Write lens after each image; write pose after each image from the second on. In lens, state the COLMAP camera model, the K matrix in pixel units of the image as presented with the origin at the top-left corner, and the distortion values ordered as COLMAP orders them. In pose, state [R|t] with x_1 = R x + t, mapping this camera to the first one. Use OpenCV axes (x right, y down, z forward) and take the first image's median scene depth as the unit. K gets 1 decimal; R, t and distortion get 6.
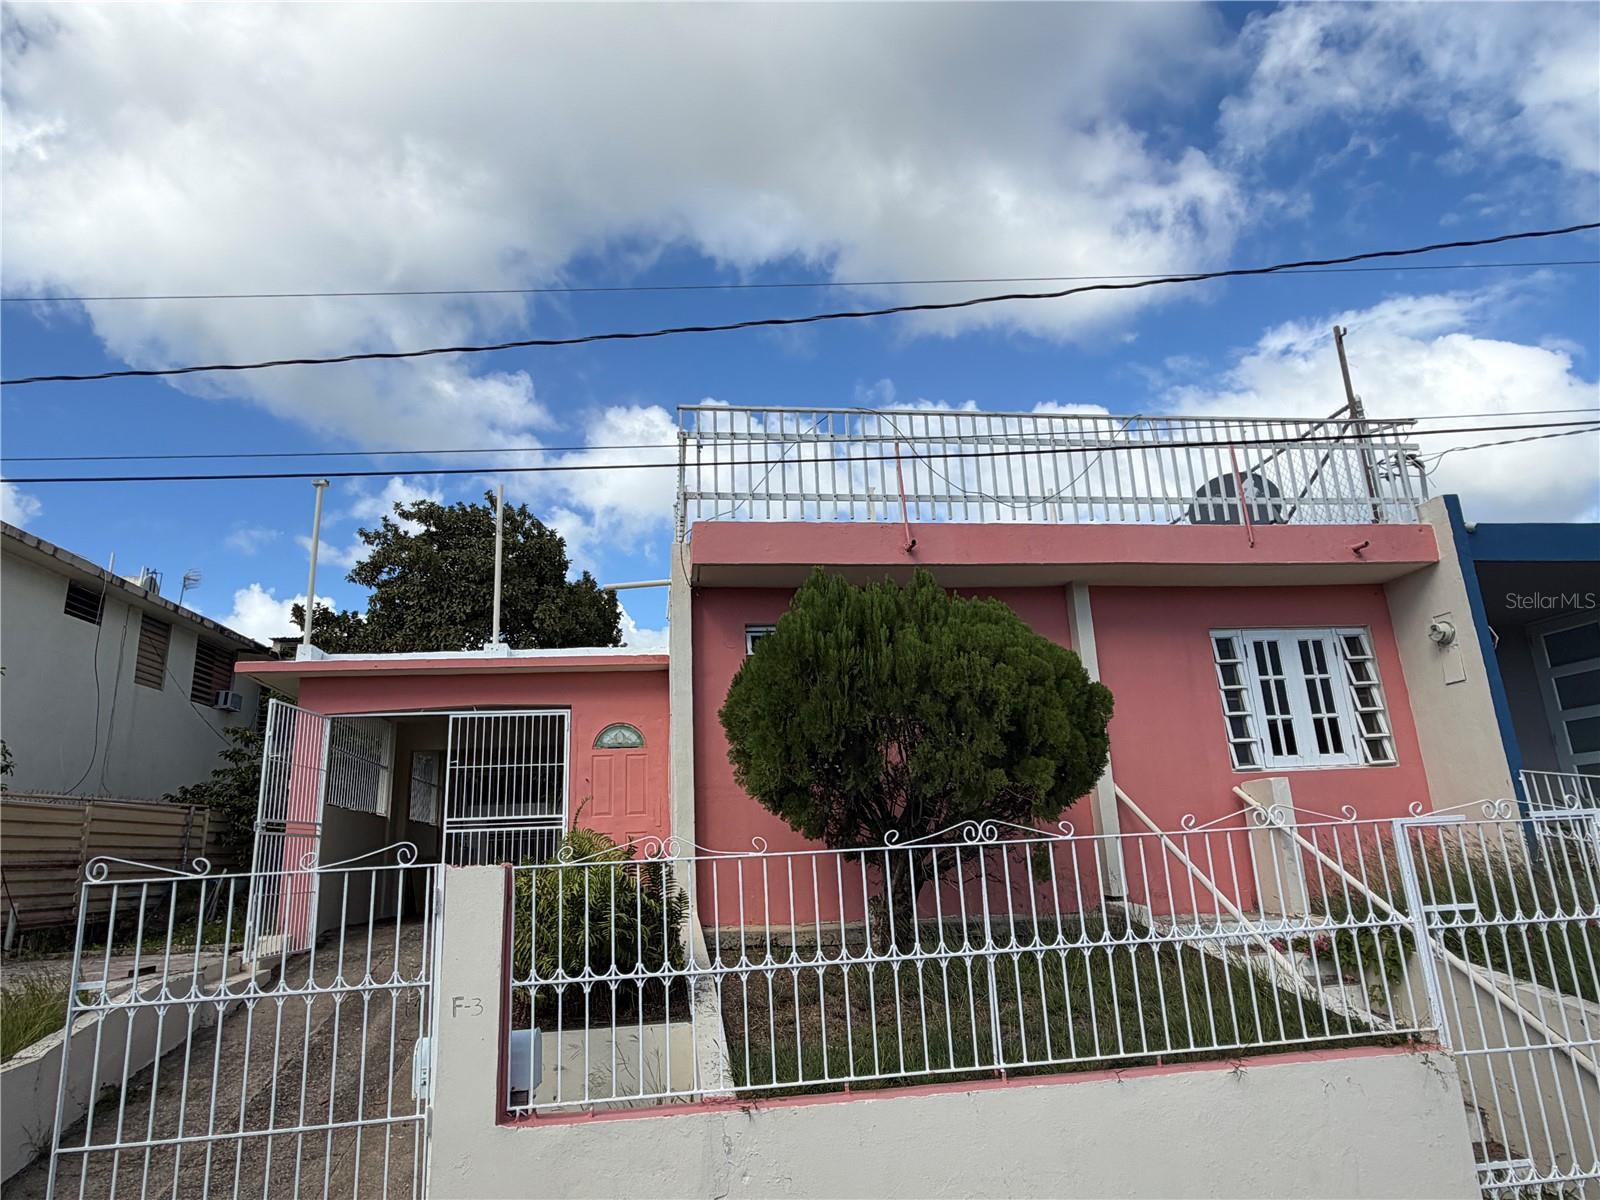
lens RADIAL K [[967.8, 0, 798.0], [0, 967.8, 600.1], [0, 0, 1]] dist [0.035122, 0.002099]
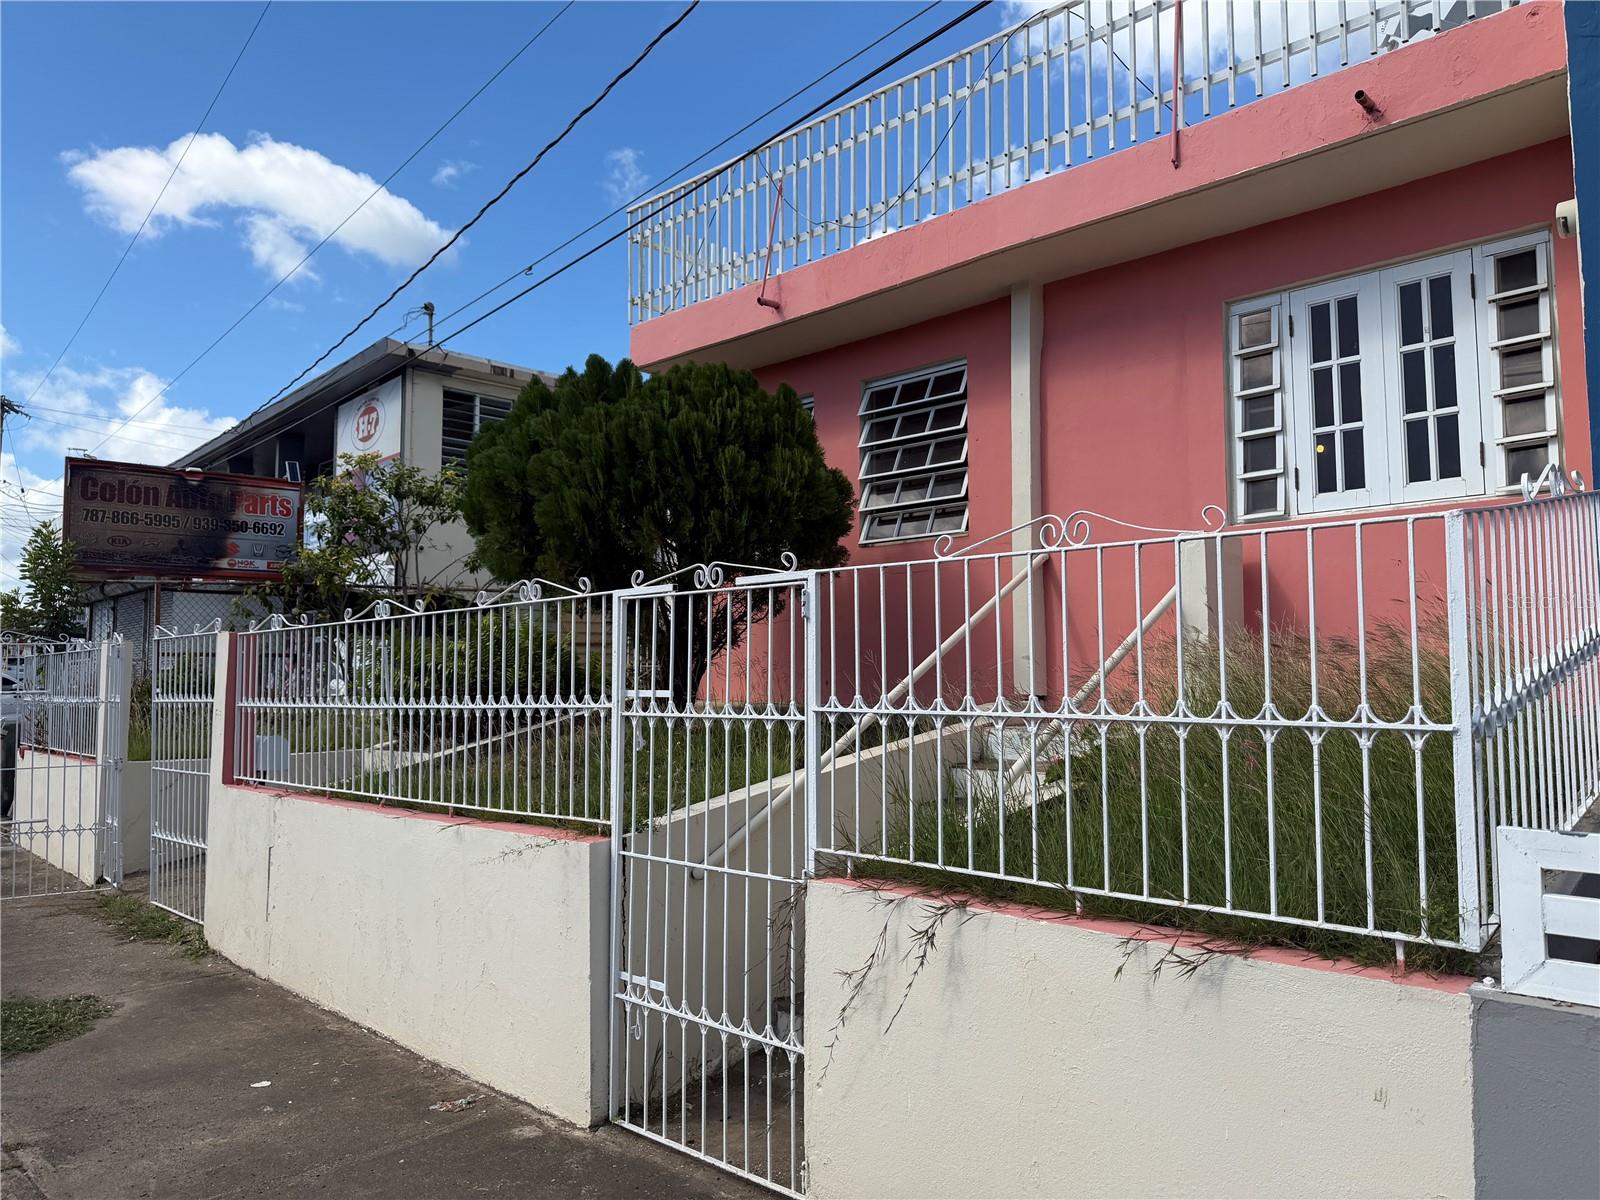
lens RADIAL K [[1124.9, 0, 799.8], [0, 1124.9, 604.1], [0, 0, 1]] dist [-0.004600, -0.000507]
pose [[0.614551, -0.008789, -0.788828, 0.840563], [0.175790, 0.976321, 0.126074, 0.081263], [0.769042, -0.216147, 0.601544, 0.313292]]
